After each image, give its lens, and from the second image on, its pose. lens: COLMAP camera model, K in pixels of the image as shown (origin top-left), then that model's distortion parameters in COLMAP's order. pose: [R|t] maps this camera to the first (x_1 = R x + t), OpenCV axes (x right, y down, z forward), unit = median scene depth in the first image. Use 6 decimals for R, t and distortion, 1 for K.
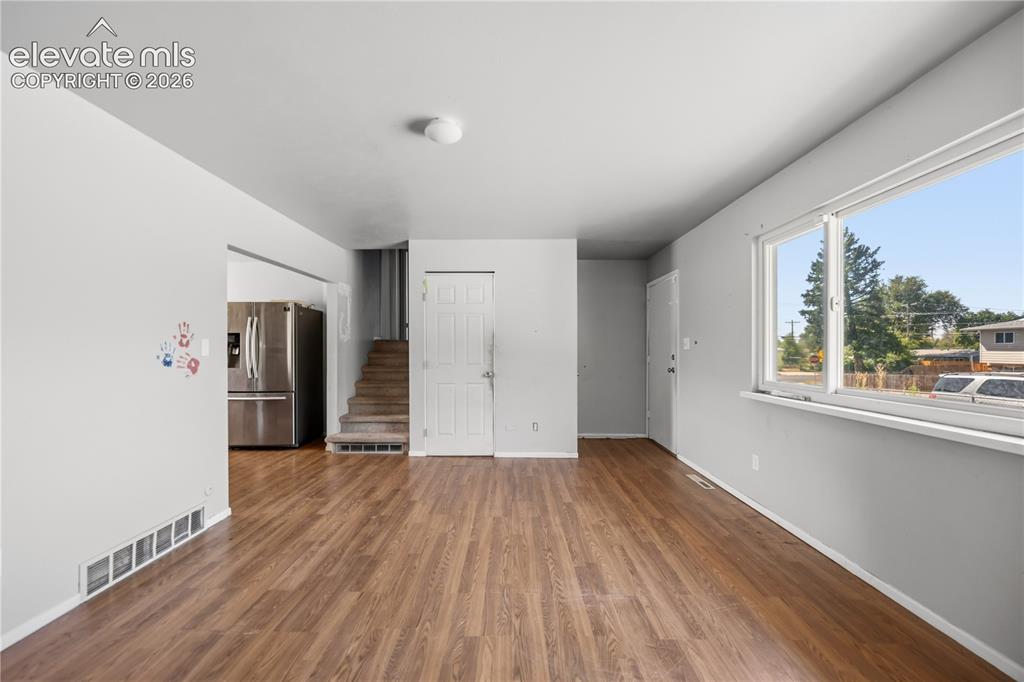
lens RADIAL K [[401.3, 0, 494.4], [0, 401.3, 339.2], [0, 0, 1]] dist [-0.001349, 0.000150]
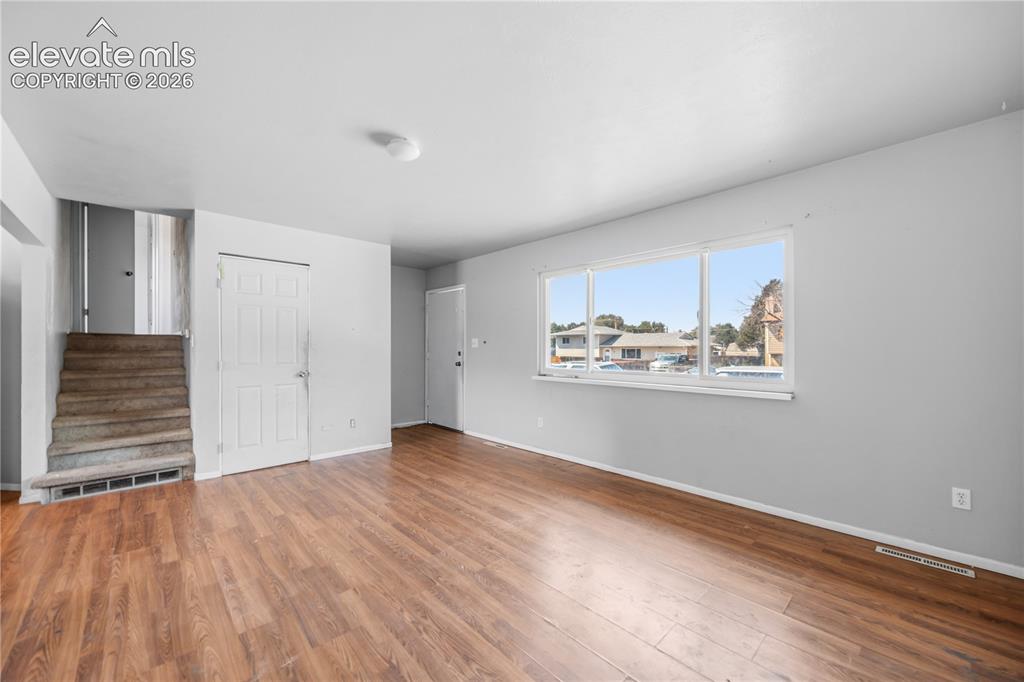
lens RADIAL K [[405.6, 0, 495.7], [0, 405.6, 330.9], [0, 0, 1]] dist [-0.002277, -0.000066]
pose [[0.721856, 0.029479, 0.691415, -0.395757], [-0.019193, 0.999561, -0.022579, 0.000756], [-0.691777, 0.003028, 0.722105, 0.008763]]
